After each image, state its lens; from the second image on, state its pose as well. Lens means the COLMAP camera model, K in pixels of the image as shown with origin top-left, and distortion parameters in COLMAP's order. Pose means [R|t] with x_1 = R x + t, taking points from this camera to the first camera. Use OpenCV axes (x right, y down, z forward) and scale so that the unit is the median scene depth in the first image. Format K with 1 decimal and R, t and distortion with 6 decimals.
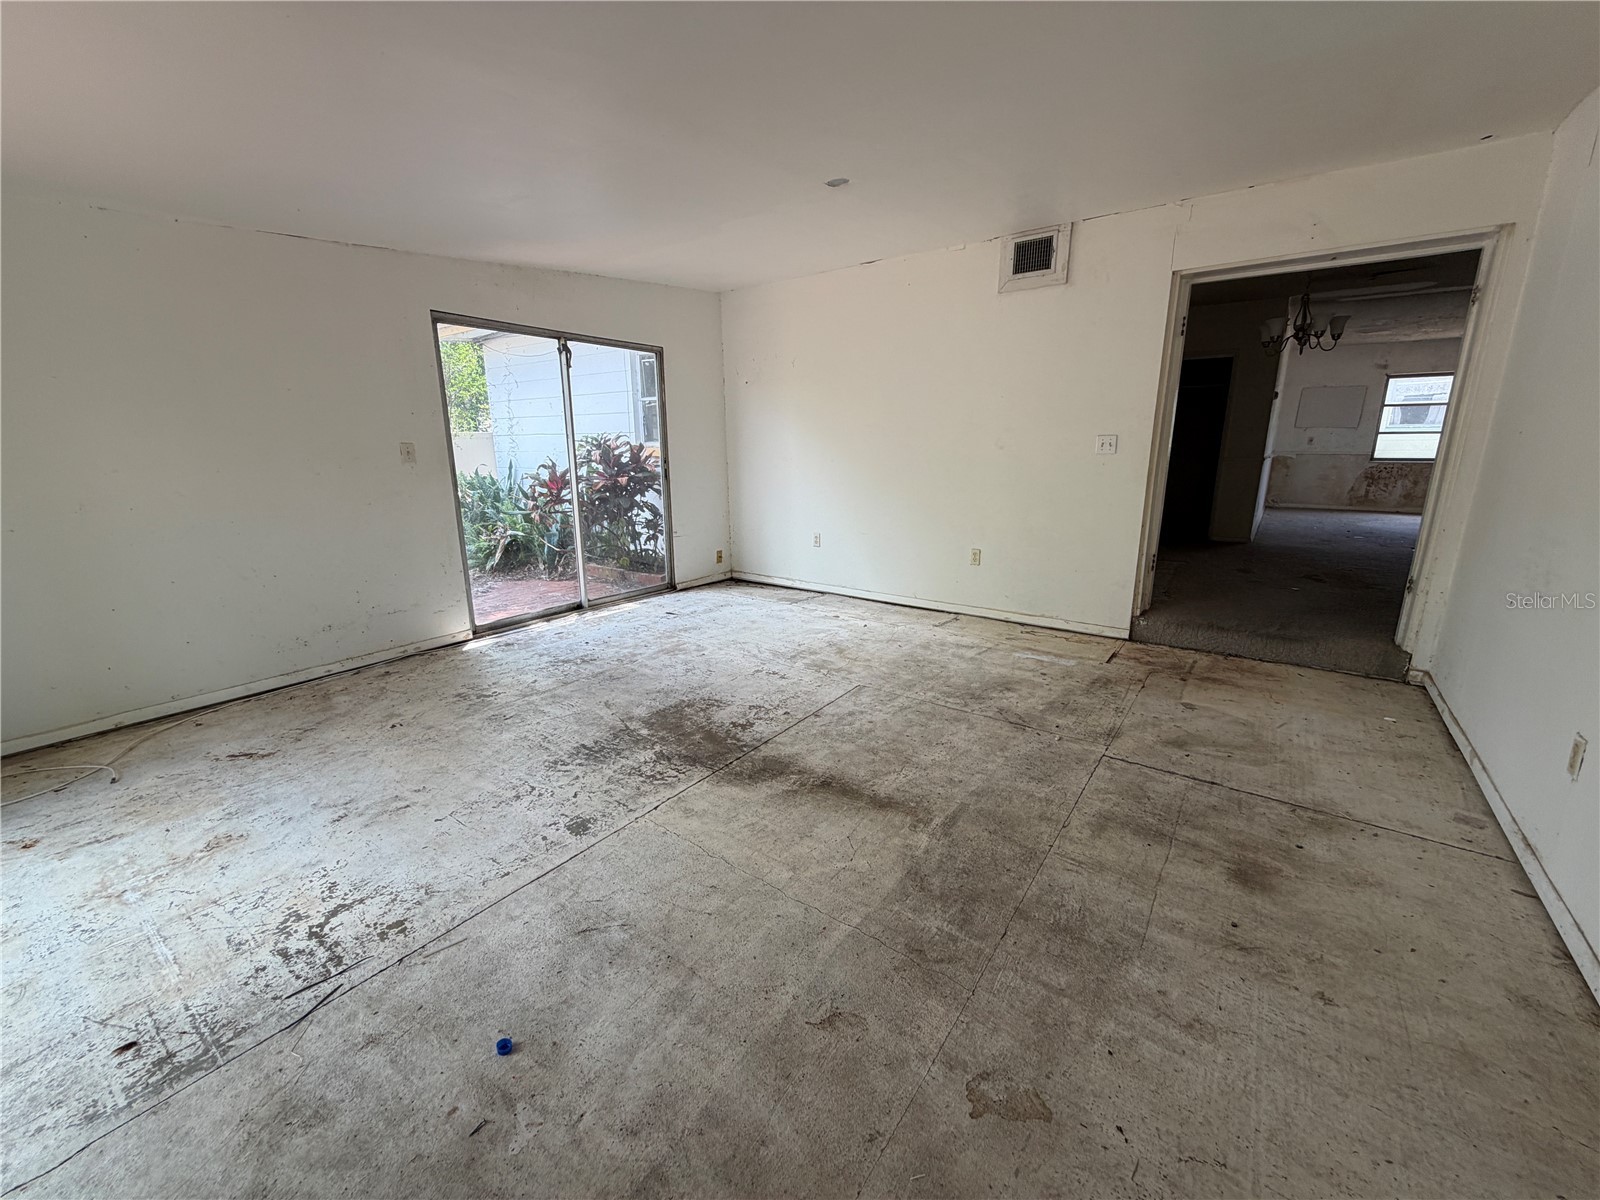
lens RADIAL K [[640.2, 0, 802.9], [0, 640.2, 595.1], [0, 0, 1]] dist [0.000211, -0.000300]
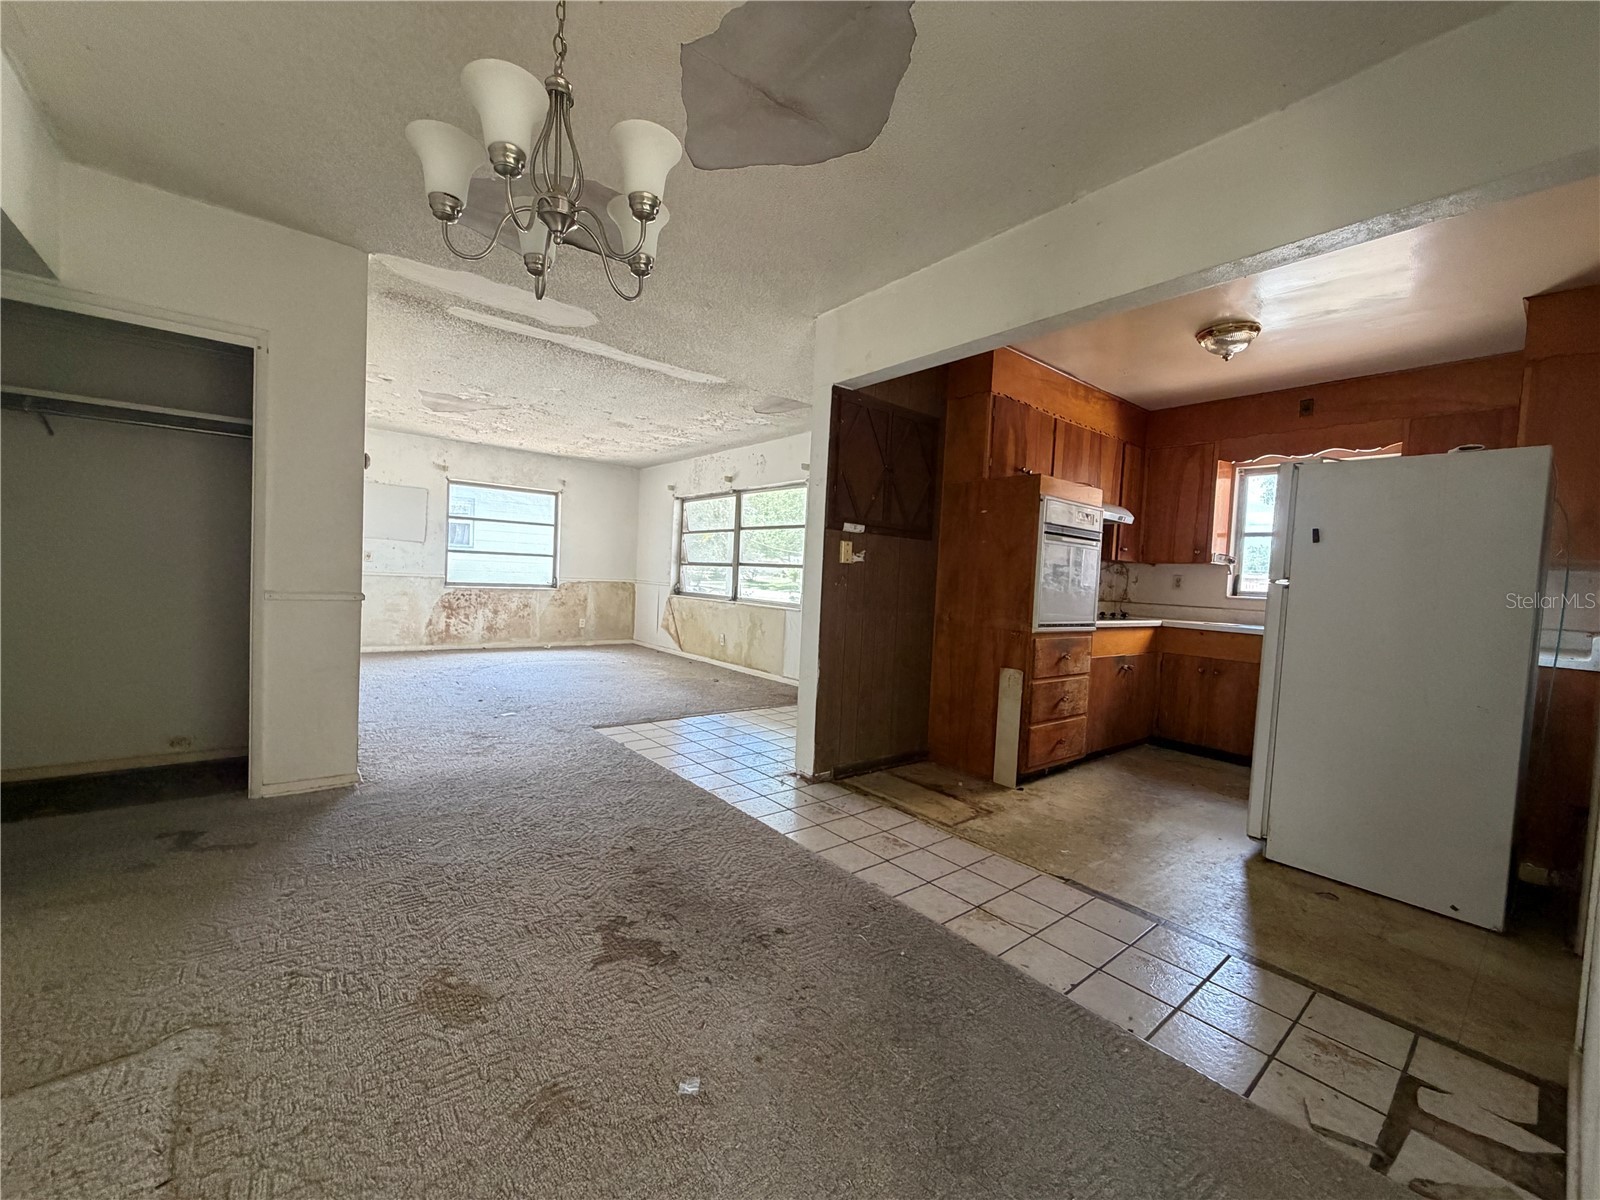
lens RADIAL K [[640.2, 0, 796.3], [0, 640.2, 598.4], [0, 0, 1]] dist [0.000211, -0.000300]
pose [[0.250884, -0.019979, 0.967811, 0.769358], [0.179384, 0.983430, -0.026200, -0.307094], [-0.951251, 0.180183, 0.250311, 1.270228]]
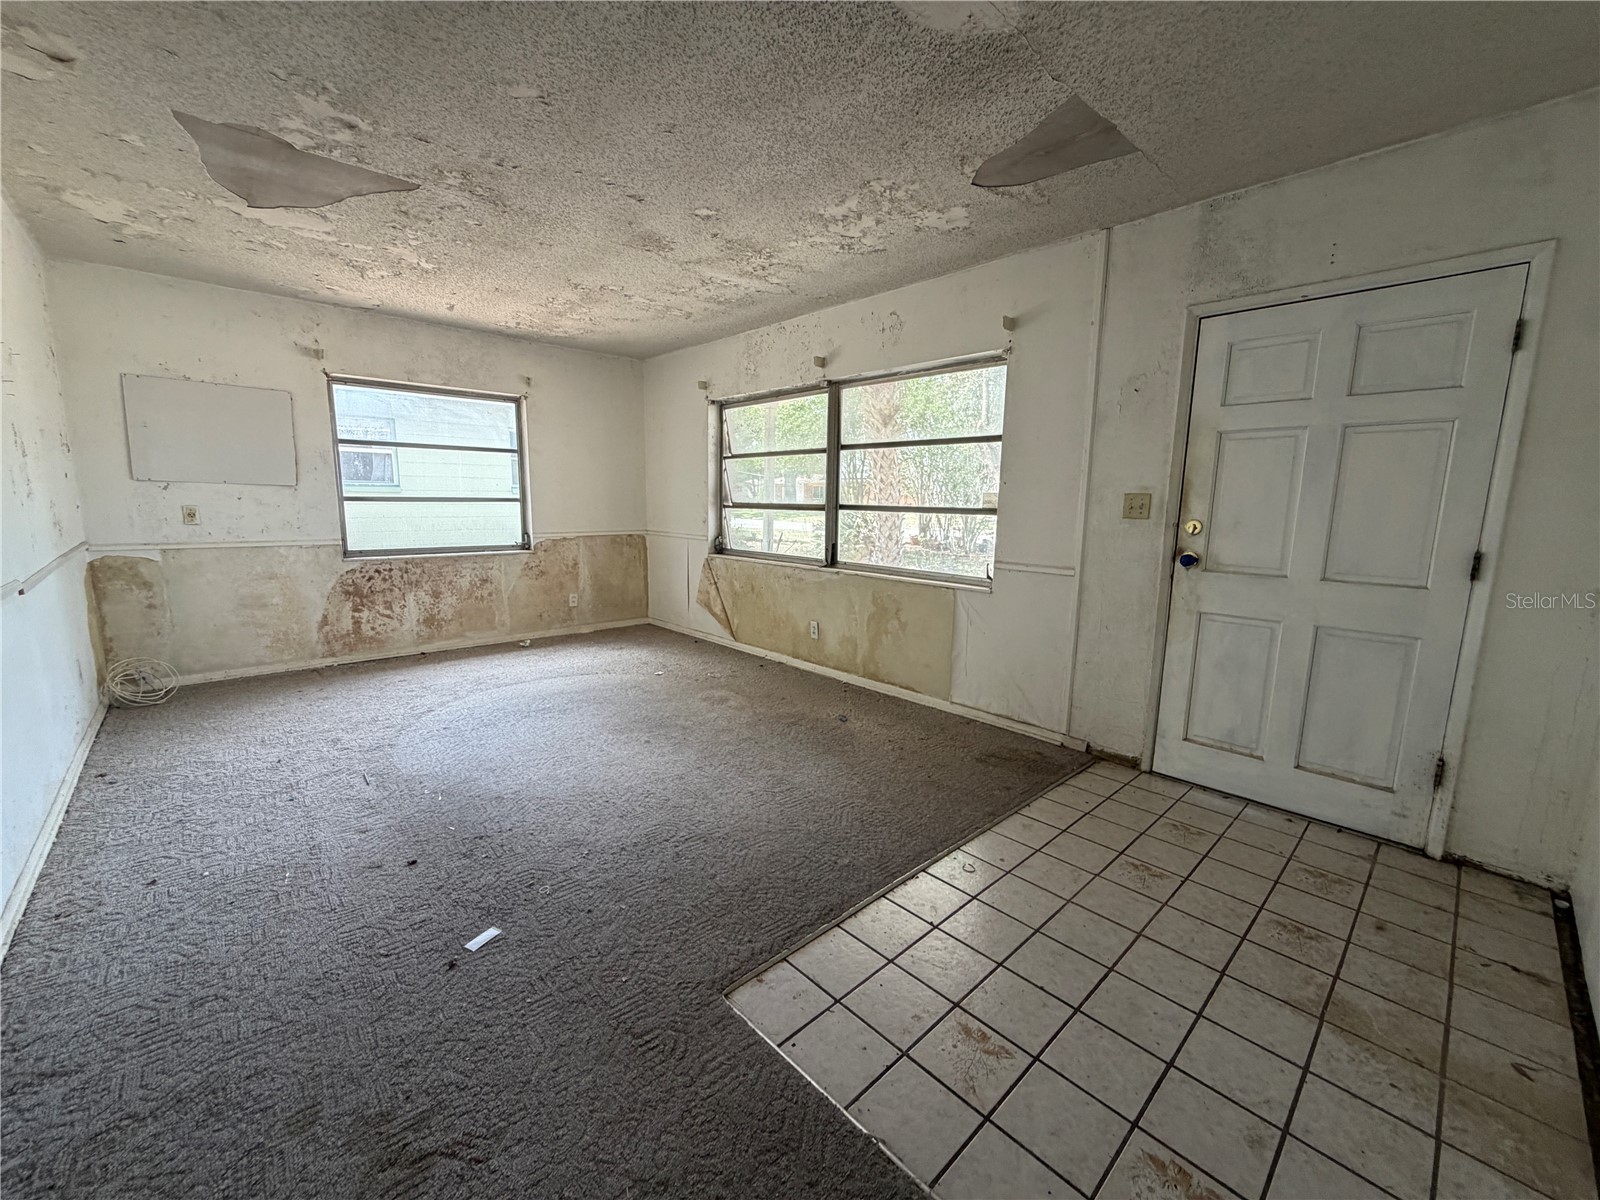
lens RADIAL K [[640.2, 0, 798.9], [0, 640.2, 598.8], [0, 0, 1]] dist [0.000211, -0.000300]
pose [[0.183369, -0.145208, 0.972261, 1.528750], [0.214483, 0.971112, 0.104584, -0.493425], [-0.959361, 0.189356, 0.209217, 1.843232]]
